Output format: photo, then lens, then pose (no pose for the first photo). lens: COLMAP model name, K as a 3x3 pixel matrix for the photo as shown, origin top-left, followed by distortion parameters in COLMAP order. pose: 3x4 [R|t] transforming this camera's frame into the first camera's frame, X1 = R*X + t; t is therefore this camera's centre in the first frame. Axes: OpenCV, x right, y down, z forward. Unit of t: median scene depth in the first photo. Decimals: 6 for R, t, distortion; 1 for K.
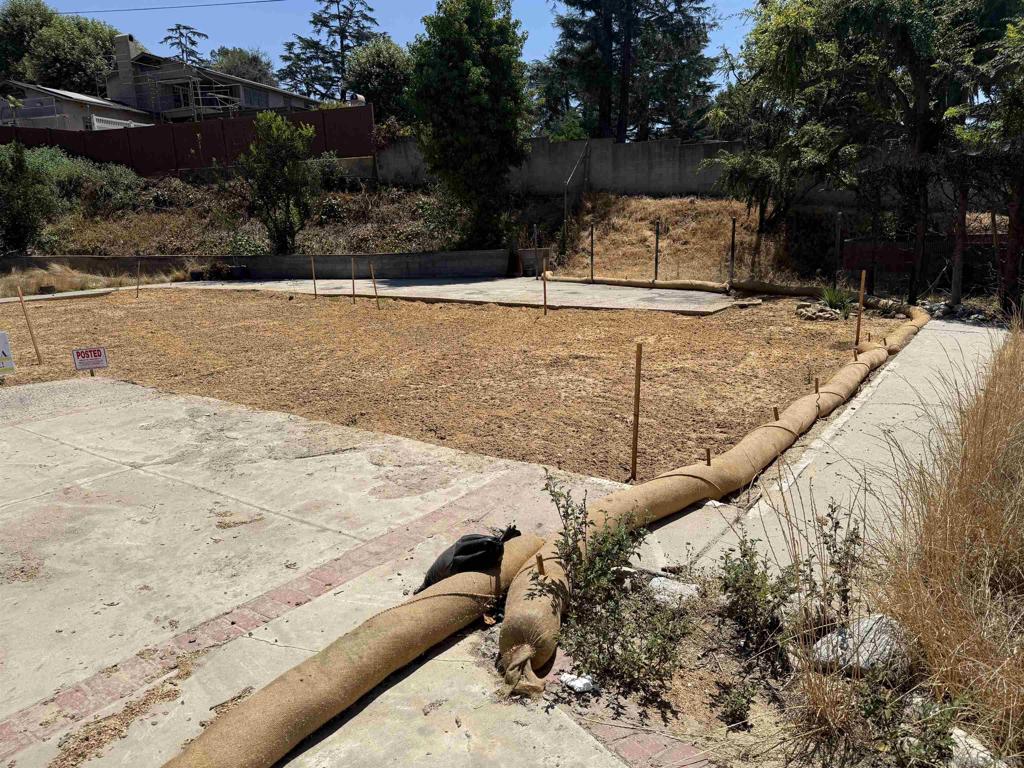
lens RADIAL K [[727.3, 0, 512.0], [0, 727.3, 384.0], [0, 0, 1]] dist [0.003657, -0.002879]
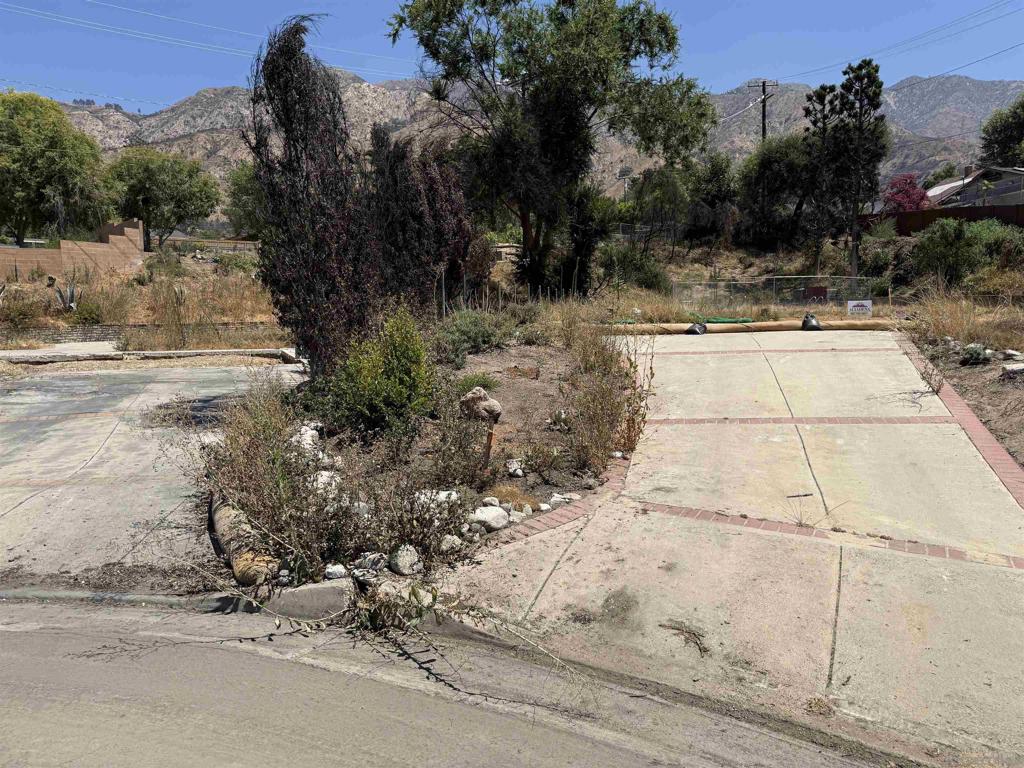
lens RADIAL K [[727.3, 0, 512.0], [0, 727.3, 384.0], [0, 0, 1]] dist [0.003657, -0.002879]
pose [[0.375107, 0.120678, -0.919093, 0.331426], [-0.201347, 0.978426, 0.046293, 0.095829], [0.904850, 0.167691, 0.391312, -0.297629]]
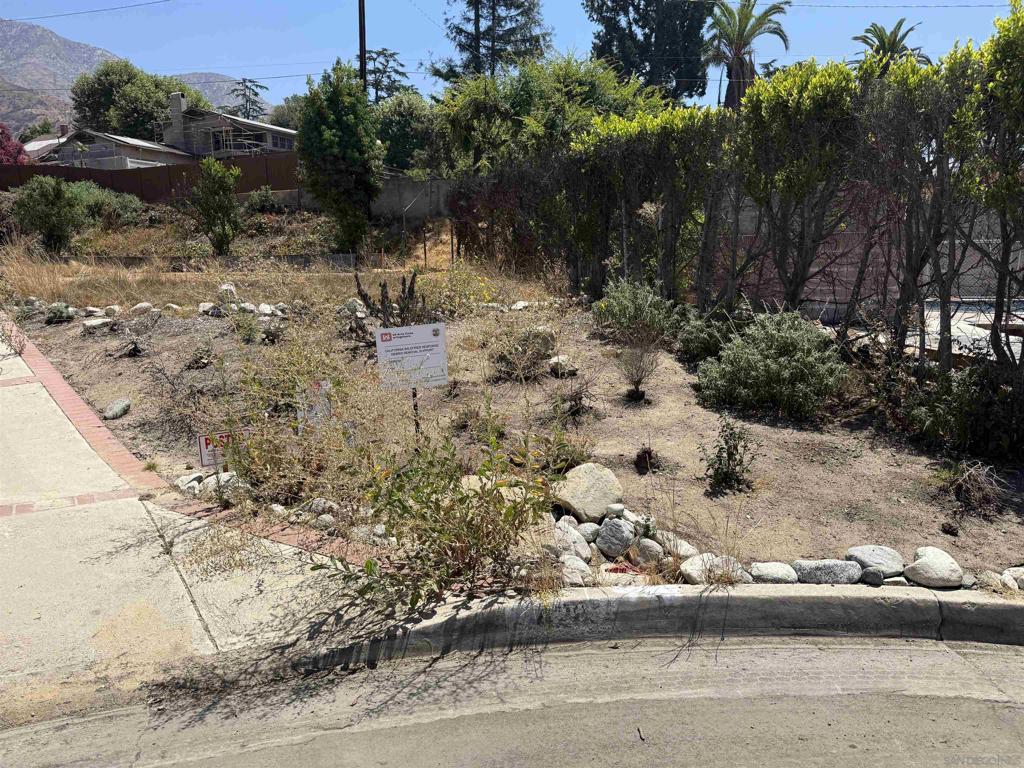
lens RADIAL K [[727.3, 0, 512.0], [0, 727.3, 384.0], [0, 0, 1]] dist [0.003657, -0.002879]
pose [[0.993850, 0.036395, -0.104580, 0.349341], [-0.041304, 0.998126, -0.045158, 0.095154], [0.102740, 0.049200, 0.993491, -0.293125]]
